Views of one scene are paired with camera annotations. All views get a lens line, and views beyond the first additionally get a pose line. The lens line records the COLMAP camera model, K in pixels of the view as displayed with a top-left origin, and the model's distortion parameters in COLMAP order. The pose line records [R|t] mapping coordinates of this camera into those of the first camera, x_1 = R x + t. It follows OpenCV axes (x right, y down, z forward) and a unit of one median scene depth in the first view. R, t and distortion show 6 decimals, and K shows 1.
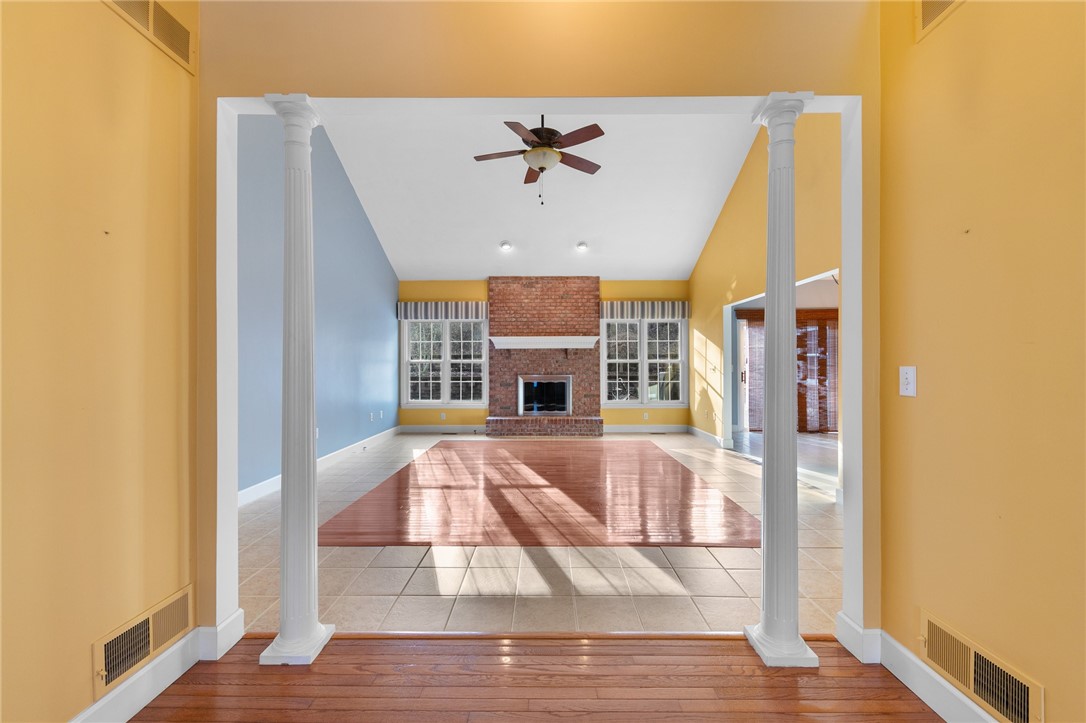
lens RADIAL K [[424.2, 0, 546.0], [0, 424.2, 364.3], [0, 0, 1]] dist [0.000006, -0.000040]
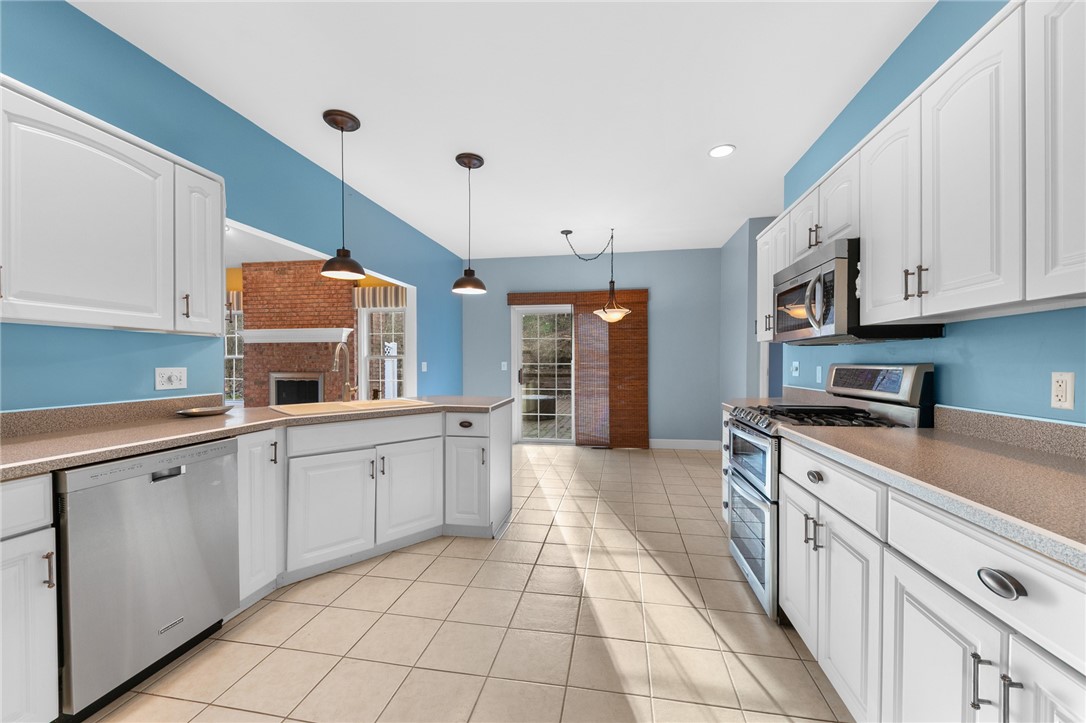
lens RADIAL K [[424.2, 0, 546.0], [0, 424.2, 364.3], [0, 0, 1]] dist [0.000006, -0.000040]
pose [[0.984812, 0.005446, -0.173536, 0.662113], [-0.004668, 0.999977, 0.004889, 0.001291], [0.173559, -0.004005, 0.984815, 0.218235]]
